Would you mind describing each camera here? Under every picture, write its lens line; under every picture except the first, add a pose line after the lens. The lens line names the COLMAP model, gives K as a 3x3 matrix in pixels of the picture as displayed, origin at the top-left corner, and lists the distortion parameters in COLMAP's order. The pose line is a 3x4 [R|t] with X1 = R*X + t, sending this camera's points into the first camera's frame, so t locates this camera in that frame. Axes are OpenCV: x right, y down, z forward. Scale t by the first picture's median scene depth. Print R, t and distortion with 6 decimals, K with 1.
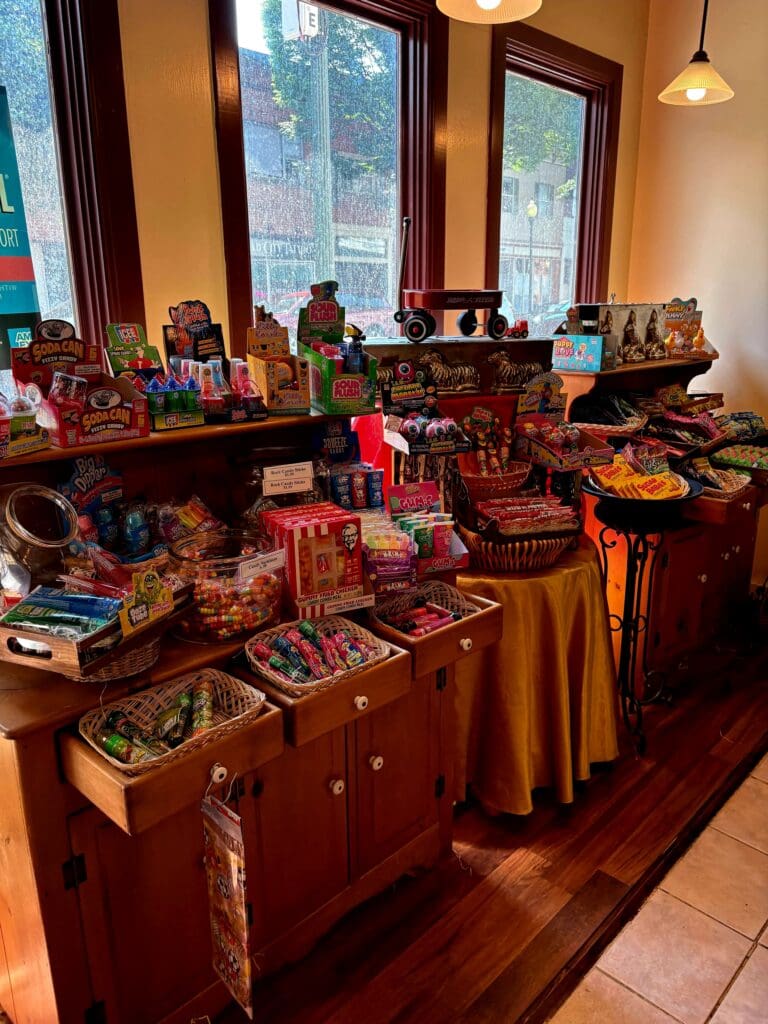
lens RADIAL K [[774.1, 0, 384.0], [0, 774.1, 512.0], [0, 0, 1]] dist [0.039660, -0.068676]
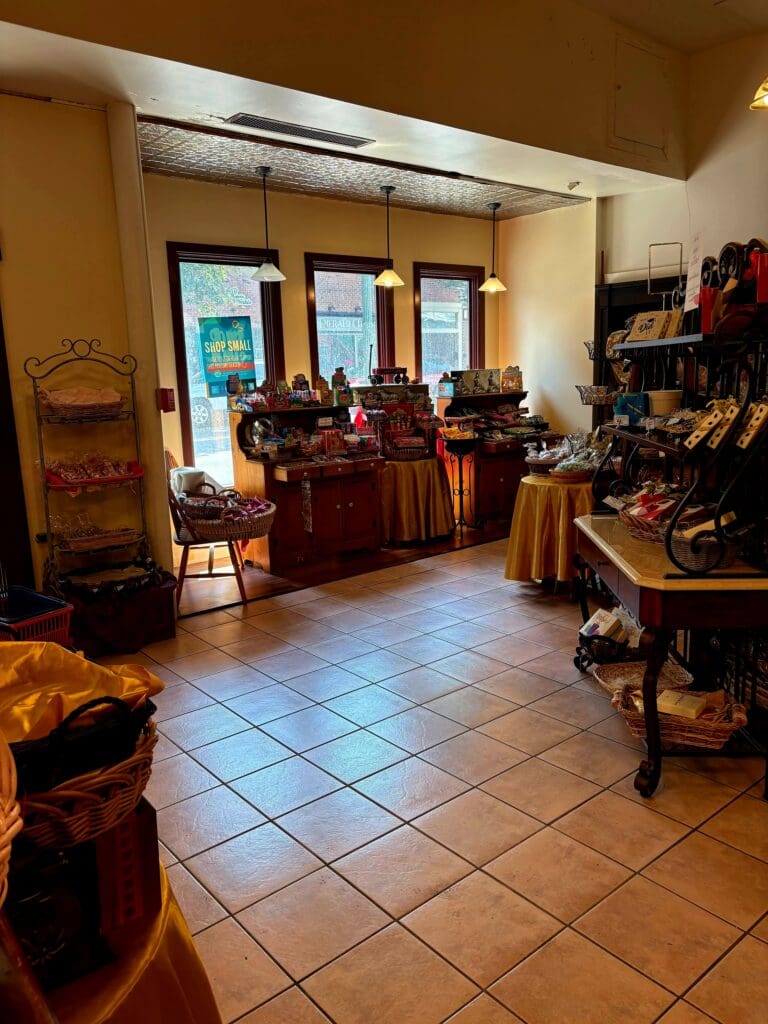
lens RADIAL K [[774.1, 0, 384.0], [0, 774.1, 512.0], [0, 0, 1]] dist [0.039660, -0.068676]
pose [[0.992976, -0.001602, -0.118305, 0.491063], [-0.007429, 0.997091, -0.075860, 0.554387], [0.118082, 0.076206, 0.990075, -2.151173]]
